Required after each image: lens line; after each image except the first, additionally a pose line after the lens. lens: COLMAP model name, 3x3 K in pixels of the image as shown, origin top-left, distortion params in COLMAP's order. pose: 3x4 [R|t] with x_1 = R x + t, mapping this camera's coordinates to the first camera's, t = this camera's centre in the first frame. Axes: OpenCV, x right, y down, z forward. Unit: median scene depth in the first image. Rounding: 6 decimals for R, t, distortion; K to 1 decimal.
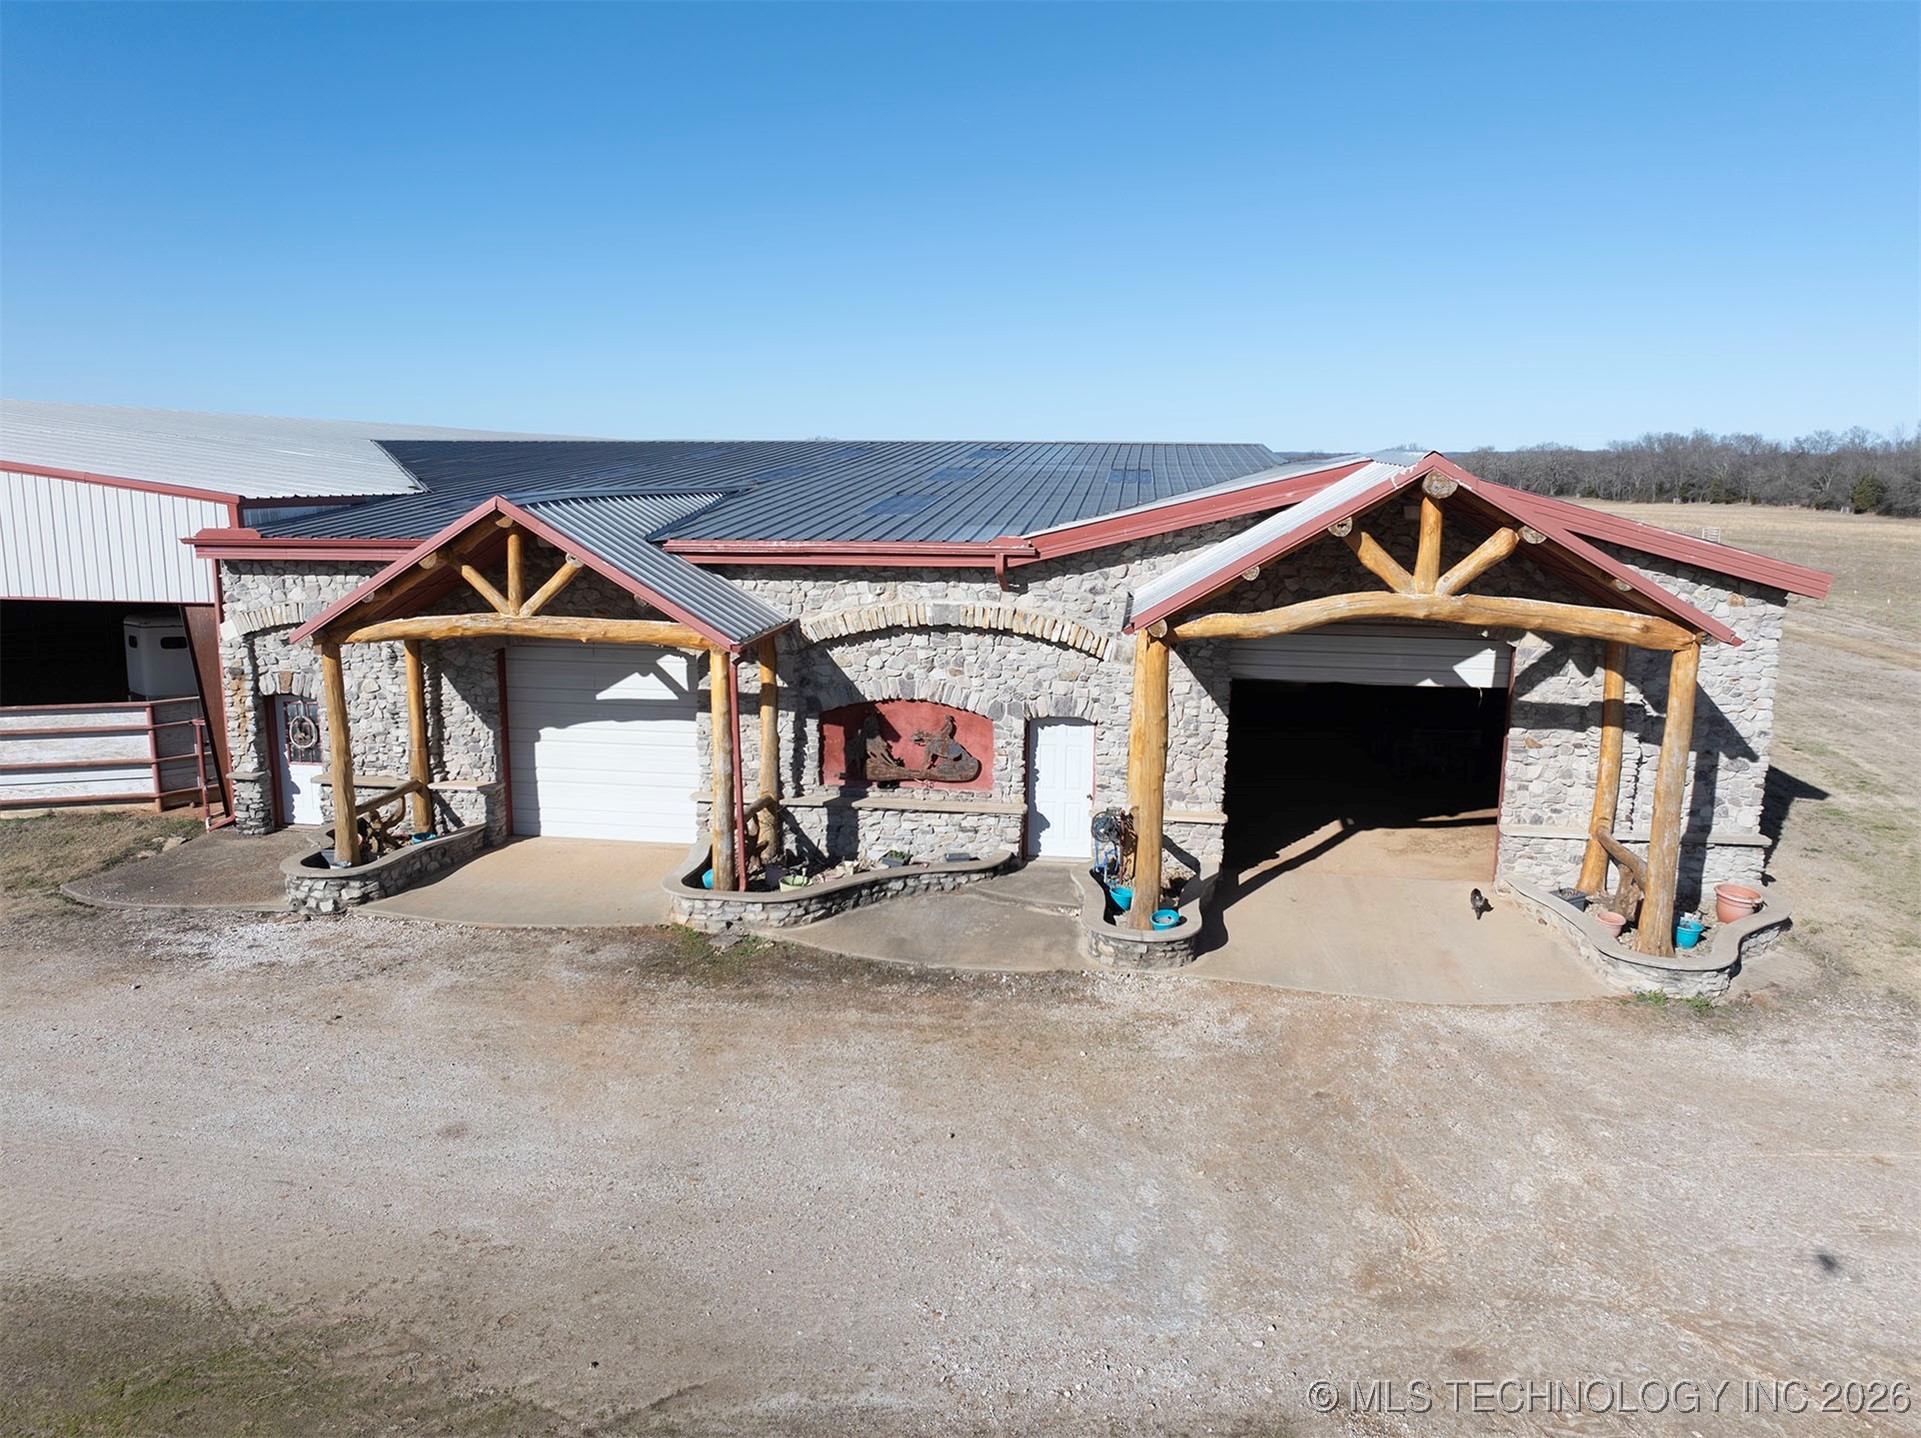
lens RADIAL K [[1377.5, 0, 924.2], [0, 1377.5, 722.7], [0, 0, 1]] dist [-0.058888, 0.027858]
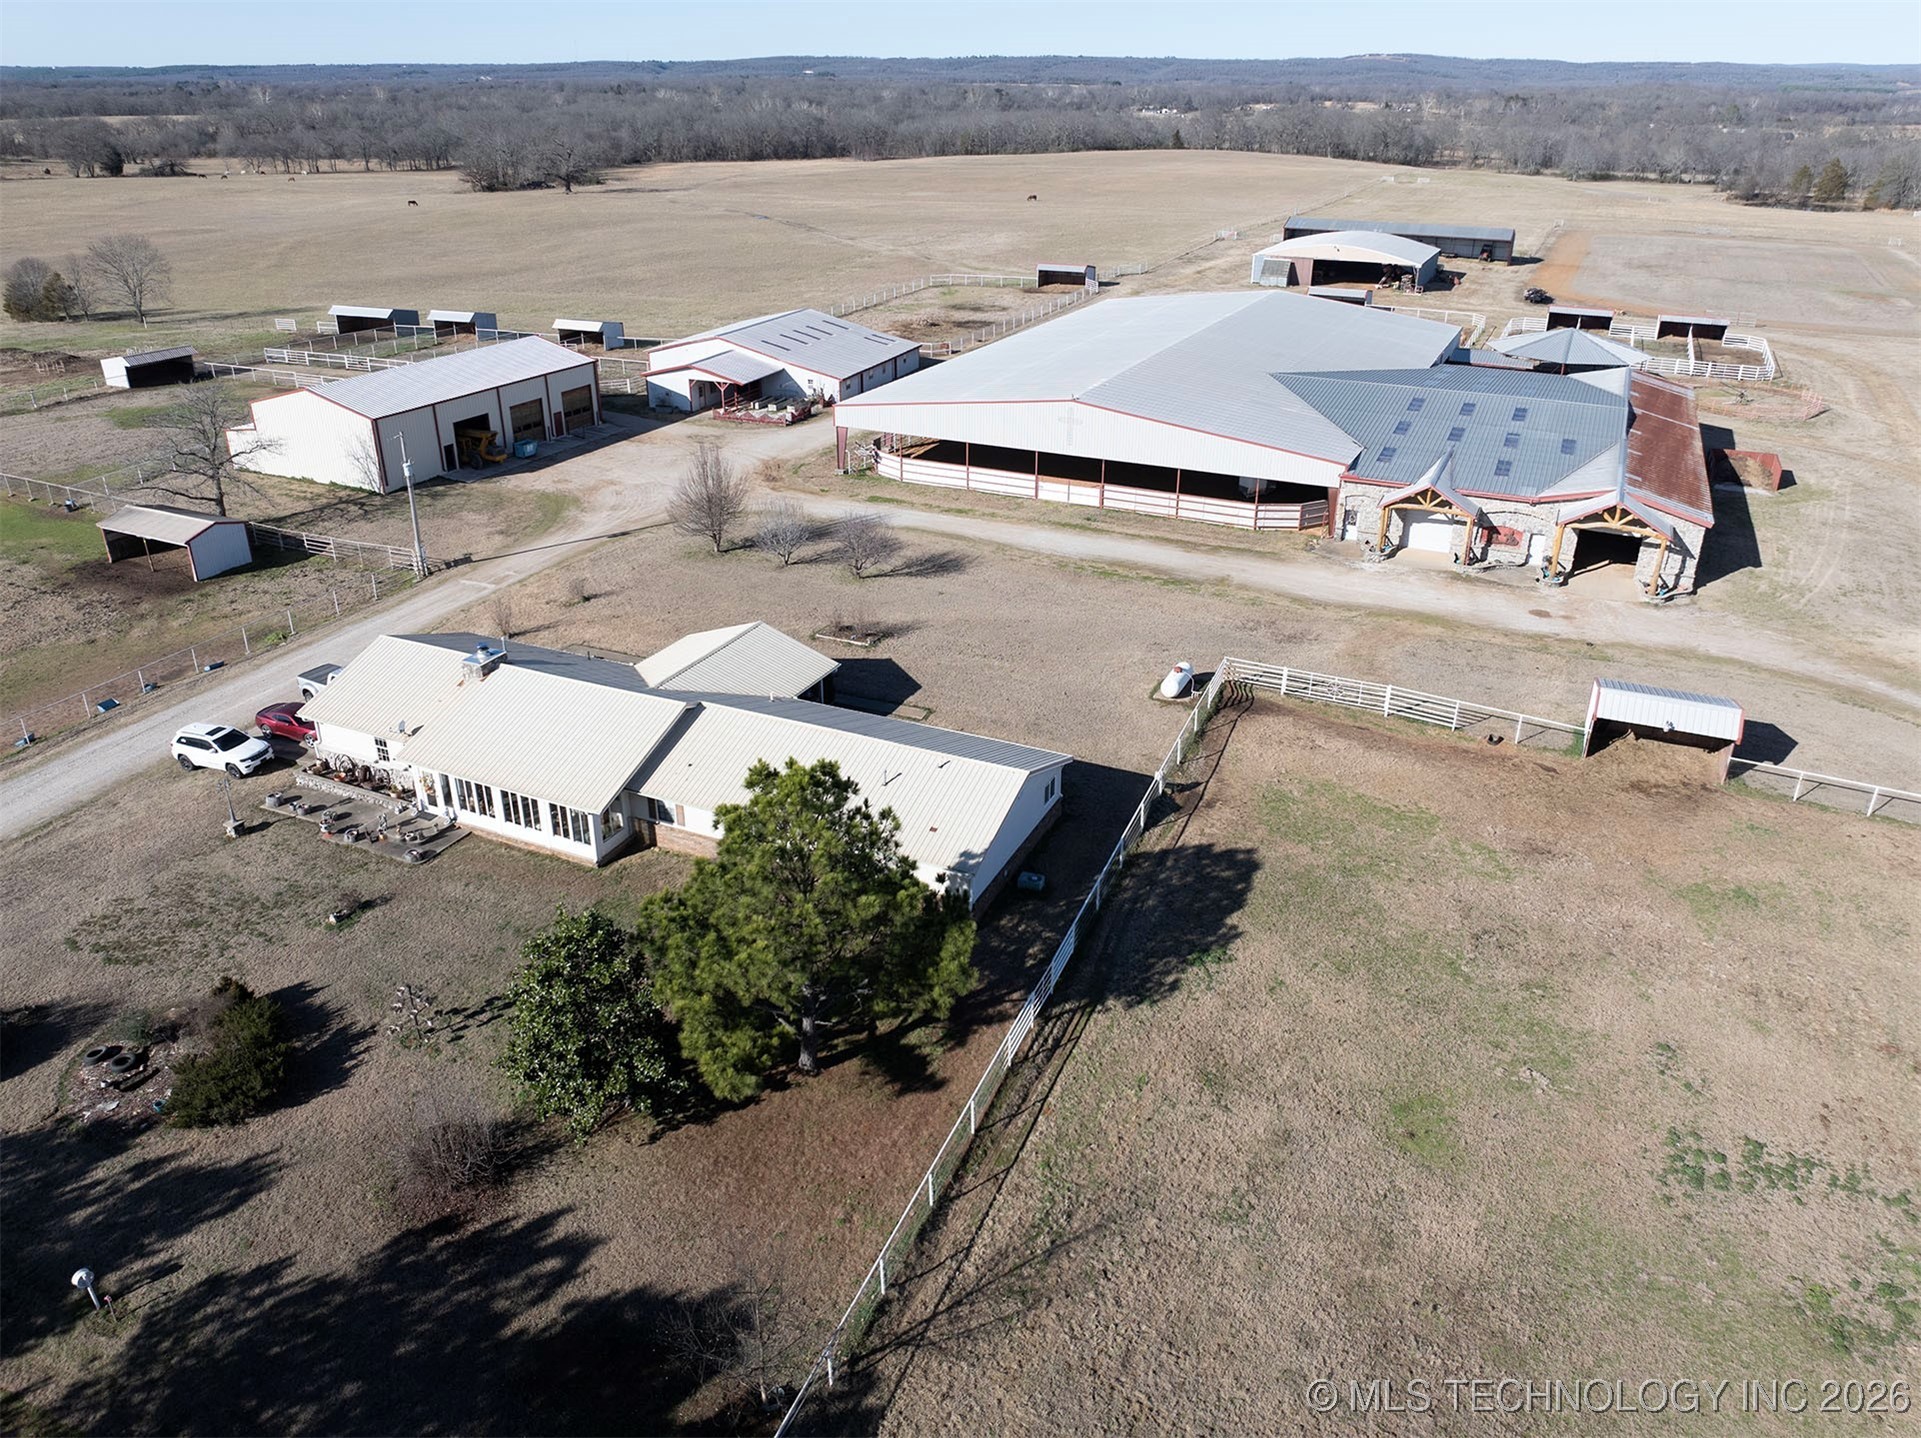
lens RADIAL K [[1377.5, 0, 924.2], [0, 1377.5, 722.7], [0, 0, 1]] dist [-0.058888, 0.027858]
pose [[0.960139, 0.122276, -0.251358, -0.660895], [-0.055781, 0.964973, 0.256350, -0.452768], [0.273899, -0.232111, 0.933329, -4.004973]]
